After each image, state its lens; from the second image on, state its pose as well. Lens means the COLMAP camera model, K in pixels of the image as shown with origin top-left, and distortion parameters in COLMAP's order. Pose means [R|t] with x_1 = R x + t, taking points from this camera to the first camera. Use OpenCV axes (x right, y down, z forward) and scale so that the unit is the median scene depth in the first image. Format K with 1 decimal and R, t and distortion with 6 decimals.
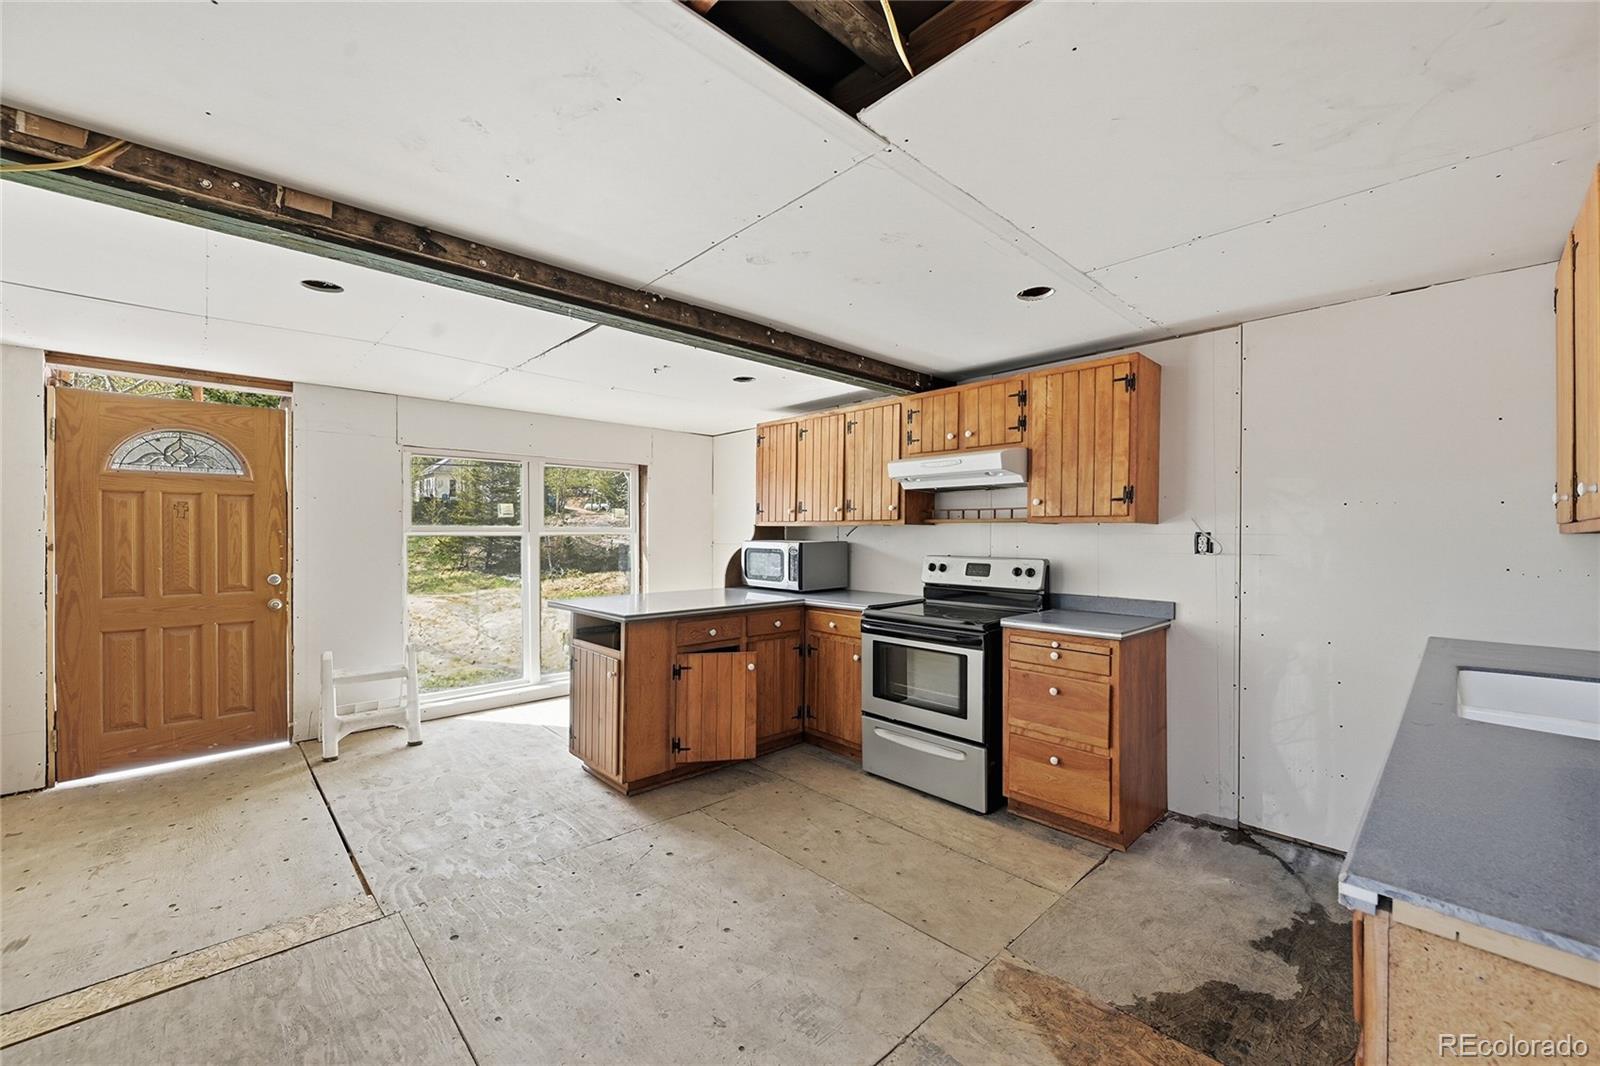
lens RADIAL K [[630.0, 0, 805.5], [0, 630.0, 536.9], [0, 0, 1]] dist [-0.001293, -0.000641]
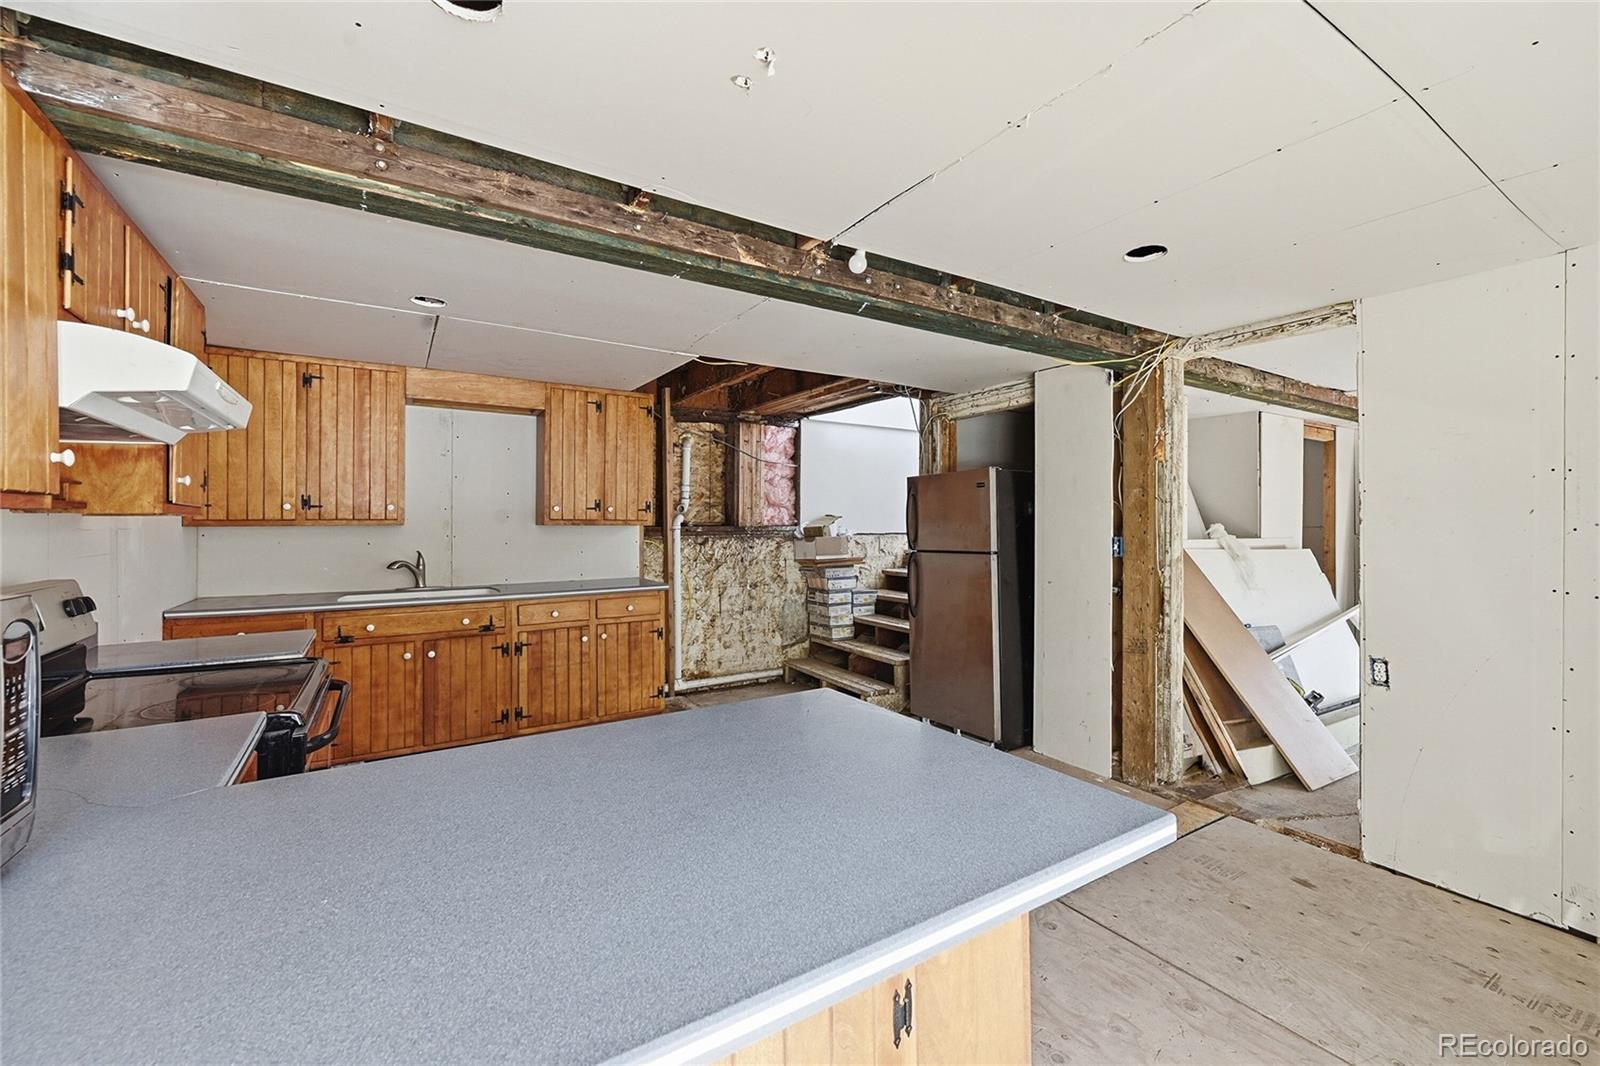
lens RADIAL K [[662.0, 0, 810.6], [0, 662.0, 519.6], [0, 0, 1]] dist [0.000377, 0.000186]
pose [[-0.980896, -0.003733, 0.194499, -0.353938], [-0.003795, 0.999993, 0.000057, -0.018117], [-0.194498, -0.000682, -0.980903, 1.447542]]
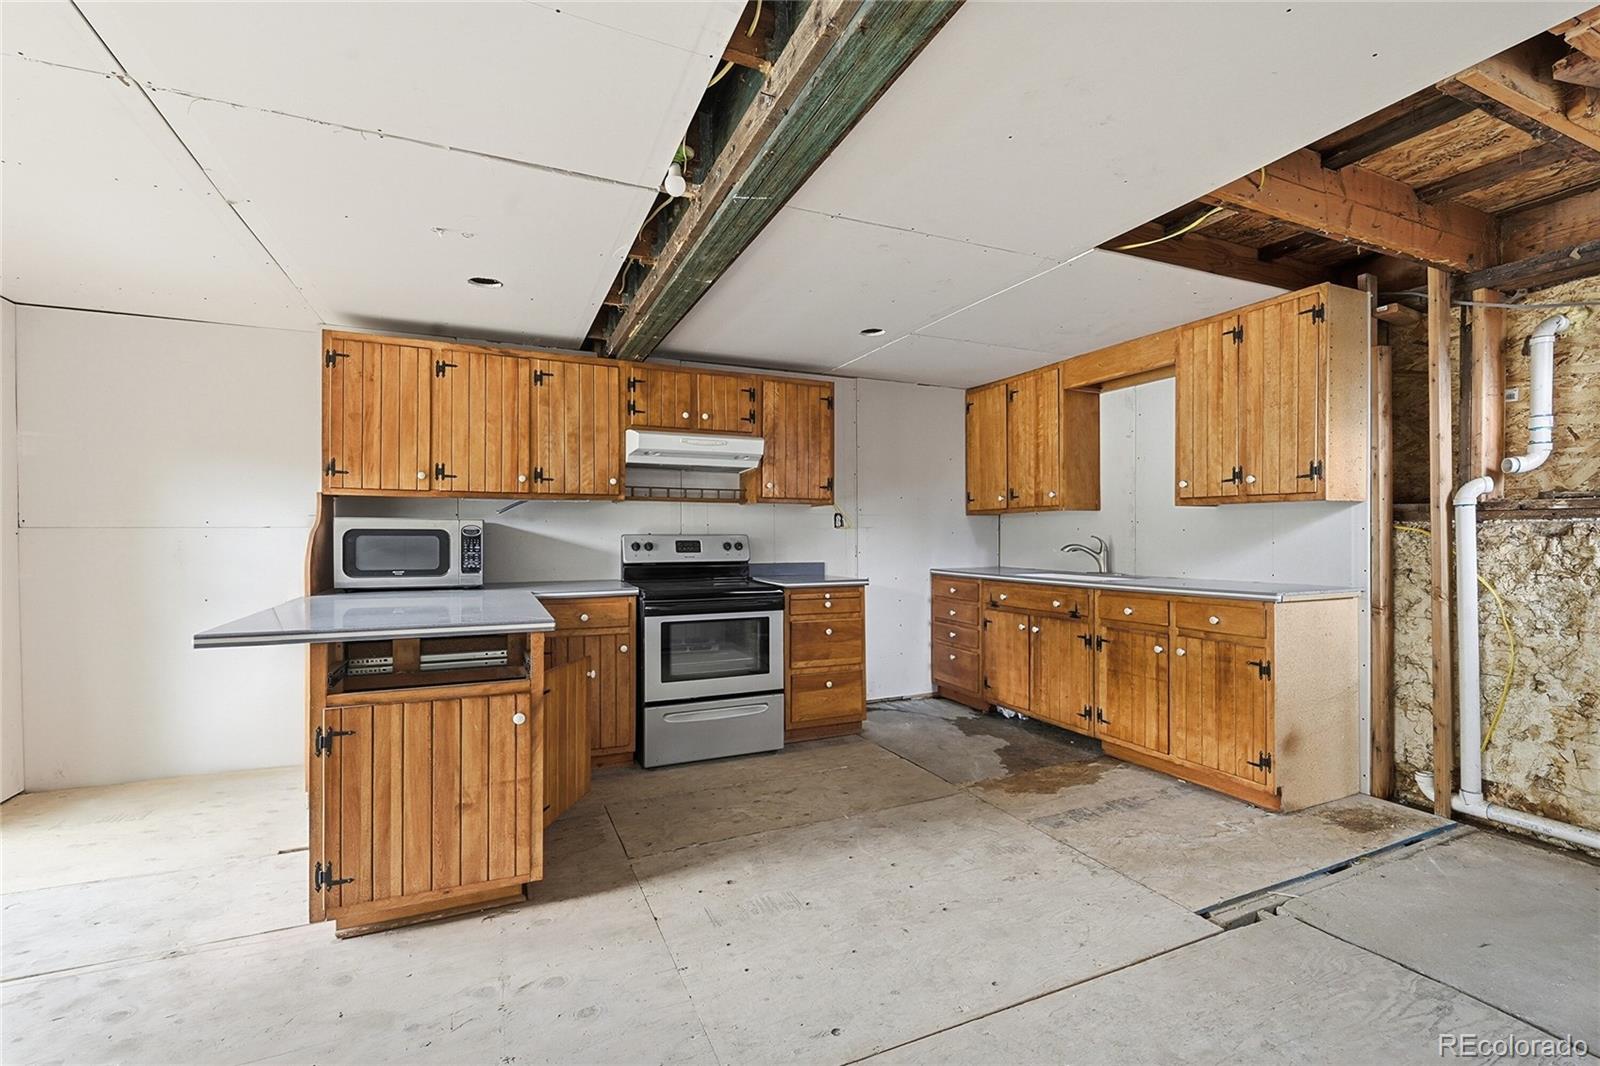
lens RADIAL K [[698.8, 0, 801.7], [0, 698.8, 543.7], [0, 0, 1]] dist [0.000106, 0.000020]
pose [[0.333167, -0.016013, 0.942732, -0.823480], [0.006419, 0.999871, 0.014715, 0.034346], [-0.942846, 0.001149, 0.333227, 0.474965]]
